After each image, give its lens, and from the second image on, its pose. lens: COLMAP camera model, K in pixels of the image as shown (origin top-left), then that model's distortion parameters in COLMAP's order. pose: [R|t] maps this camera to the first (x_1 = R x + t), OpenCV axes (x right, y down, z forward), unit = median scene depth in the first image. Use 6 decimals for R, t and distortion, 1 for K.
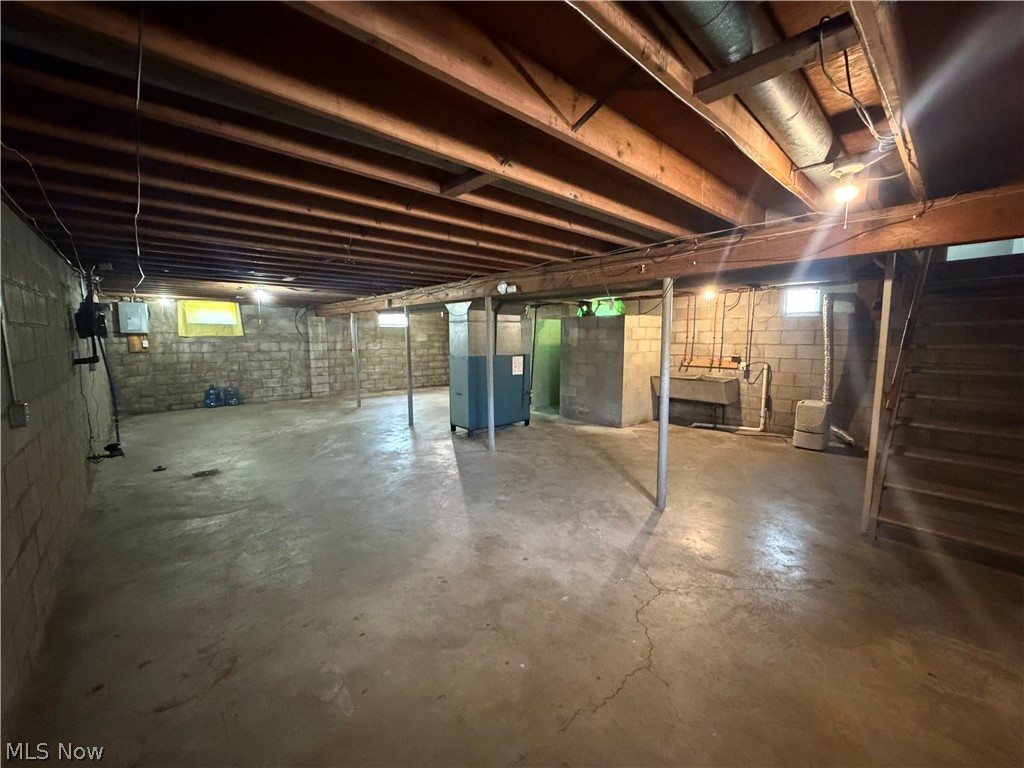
lens RADIAL K [[408.6, 0, 507.5], [0, 408.6, 383.5], [0, 0, 1]] dist [-0.003957, -0.000248]
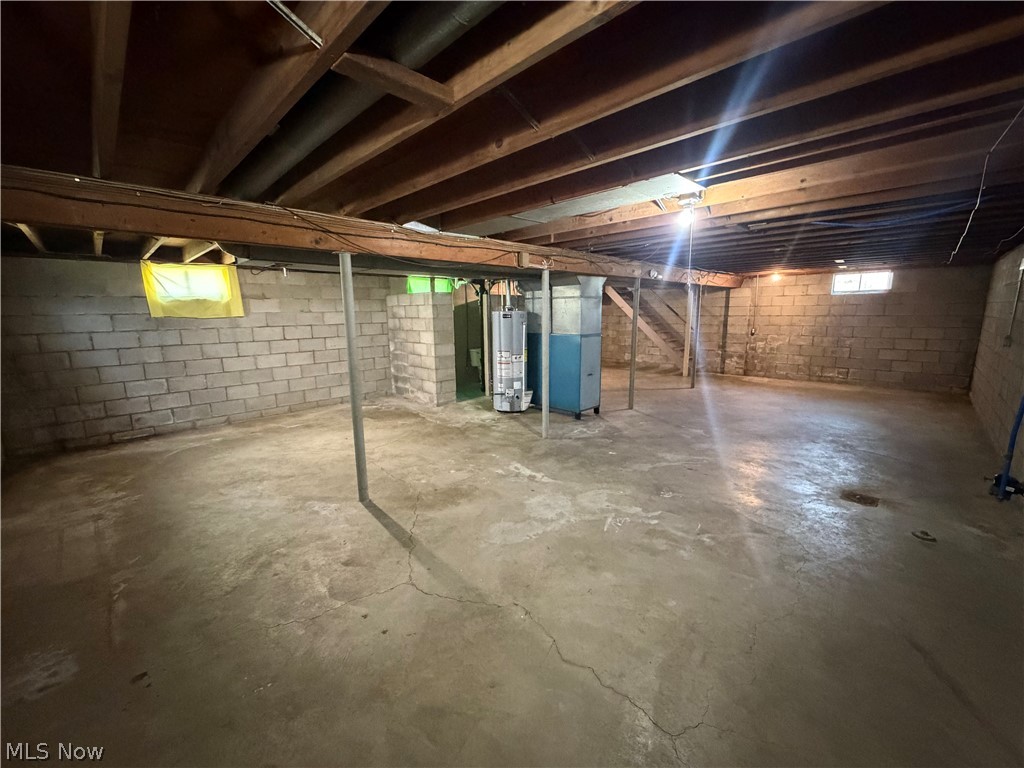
lens RADIAL K [[408.6, 0, 507.9], [0, 408.6, 385.6], [0, 0, 1]] dist [-0.003957, -0.000248]
pose [[-0.052797, -0.166287, 0.984663, -1.263689], [0.118509, 0.978027, 0.171520, -0.159415], [-0.991548, 0.125747, -0.031931, 1.474465]]
